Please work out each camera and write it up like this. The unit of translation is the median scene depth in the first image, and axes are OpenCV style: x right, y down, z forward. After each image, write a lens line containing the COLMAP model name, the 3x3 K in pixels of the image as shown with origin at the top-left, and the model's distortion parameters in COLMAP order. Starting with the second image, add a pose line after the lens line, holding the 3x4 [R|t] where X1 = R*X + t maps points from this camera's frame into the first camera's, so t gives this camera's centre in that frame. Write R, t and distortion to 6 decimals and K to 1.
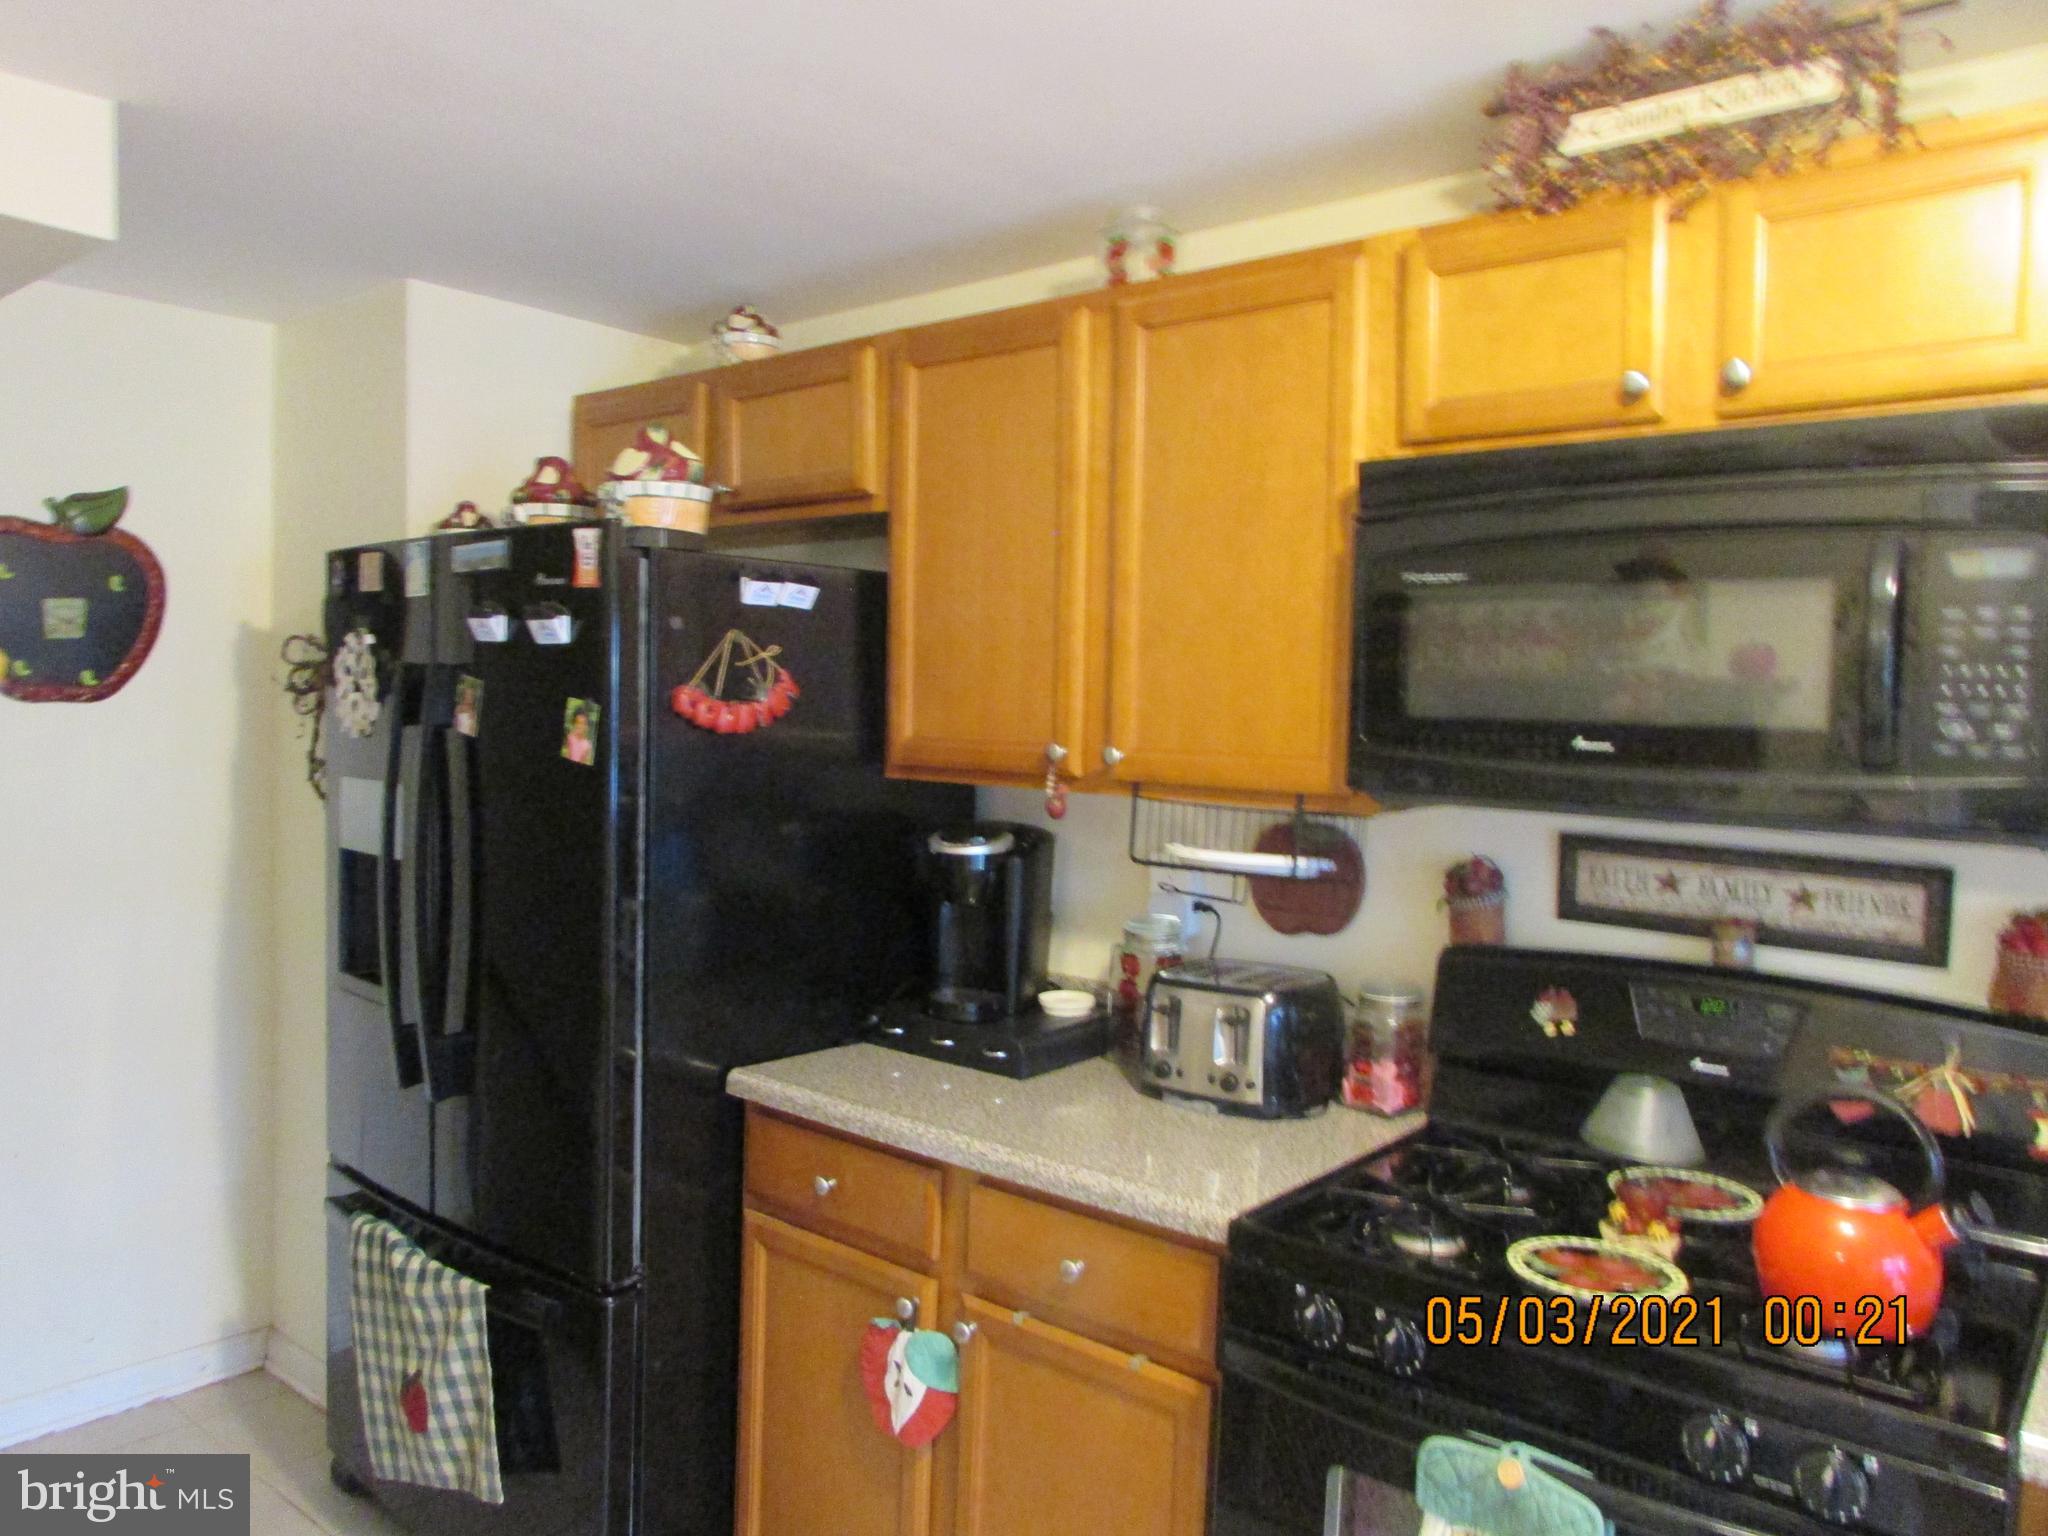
lens RADIAL K [[1441.8, 0, 1063.5], [0, 1441.8, 769.2], [0, 0, 1]] dist [-0.026788, 0.001043]
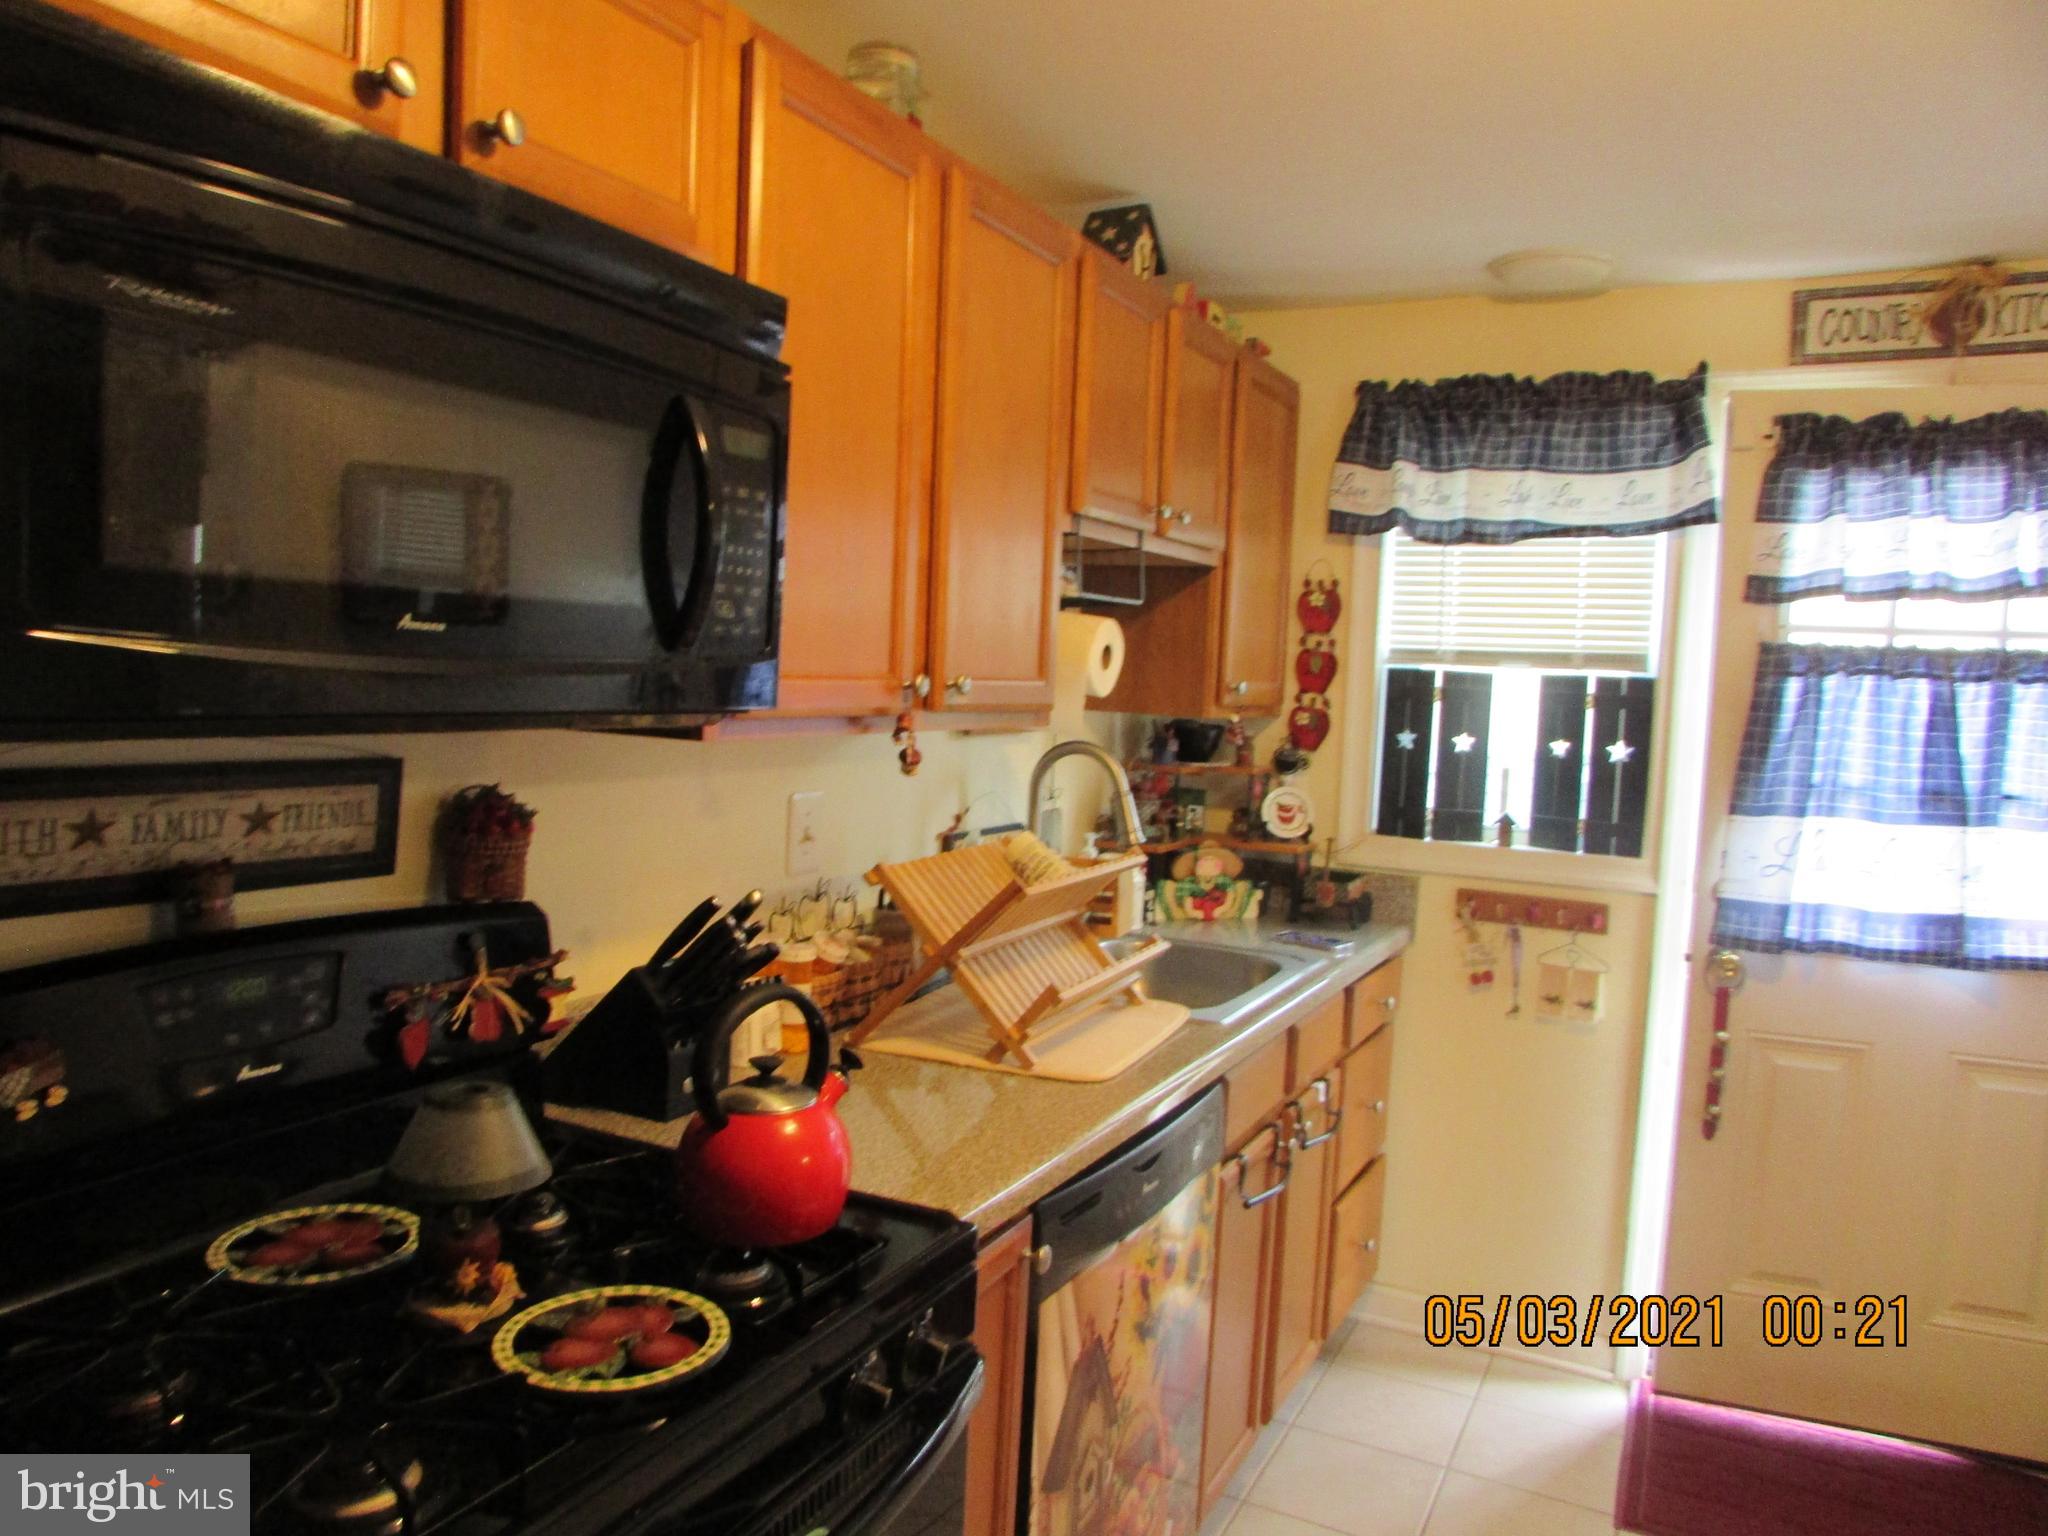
lens RADIAL K [[1408.7, 0, 1020.0], [0, 1408.7, 776.7], [0, 0, 1]] dist [-0.059600, 0.000535]
pose [[-0.194917, -0.115610, 0.973982, -0.274790], [-0.004985, 0.993133, 0.116886, -0.020567], [-0.980807, 0.017928, -0.194155, 0.750536]]
